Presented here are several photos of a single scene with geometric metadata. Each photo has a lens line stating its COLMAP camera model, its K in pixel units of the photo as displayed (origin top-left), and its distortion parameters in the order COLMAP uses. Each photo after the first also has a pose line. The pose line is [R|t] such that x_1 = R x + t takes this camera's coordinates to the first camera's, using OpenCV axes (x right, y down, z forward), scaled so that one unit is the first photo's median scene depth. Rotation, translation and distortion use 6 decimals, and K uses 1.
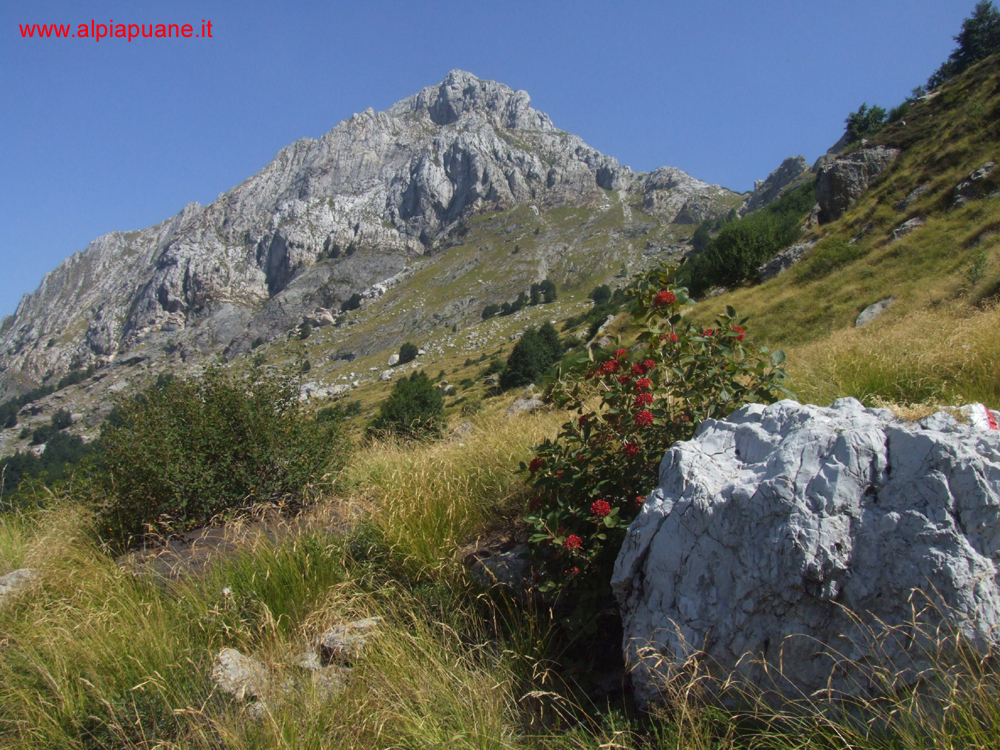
lens RADIAL K [[806.1, 0, 477.5], [0, 806.1, 404.2], [0, 0, 1]] dist [-0.148517, 0.118123]
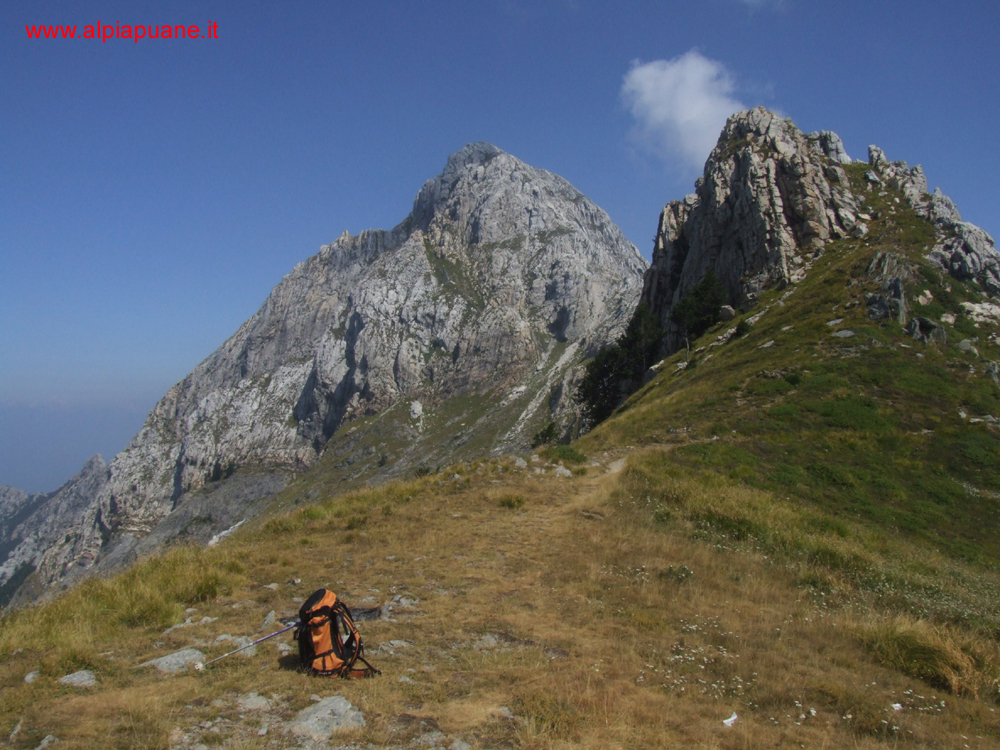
lens RADIAL K [[806.1, 0, 507.8], [0, 806.1, 382.2], [0, 0, 1]] dist [-0.148517, 0.118123]
pose [[0.875307, -0.058318, -0.480038, 0.445344], [0.081338, 0.996313, 0.027274, -0.258935], [0.476677, -0.062918, 0.876824, 0.394762]]
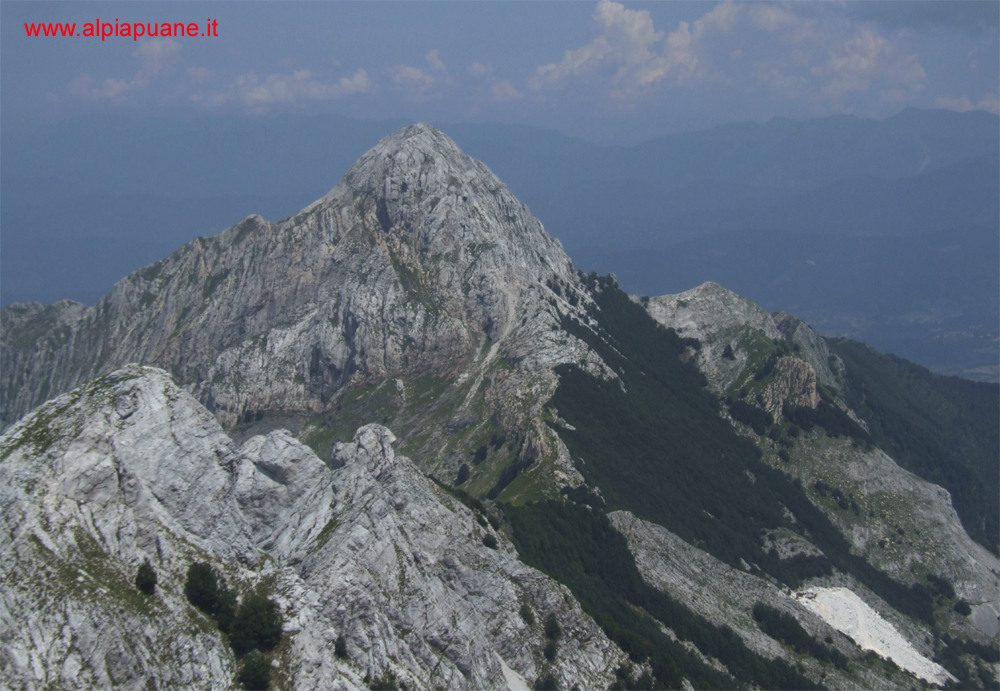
lens RADIAL K [[1639.6, 0, 498.3], [0, 1639.6, 345.8], [0, 0, 1]] dist [0.024820, 0.000000]
pose [[0.923863, 0.024536, -0.381935, 1.013756], [0.064027, 0.973971, 0.217443, -0.738472], [0.377329, -0.225342, 0.898245, -0.957799]]
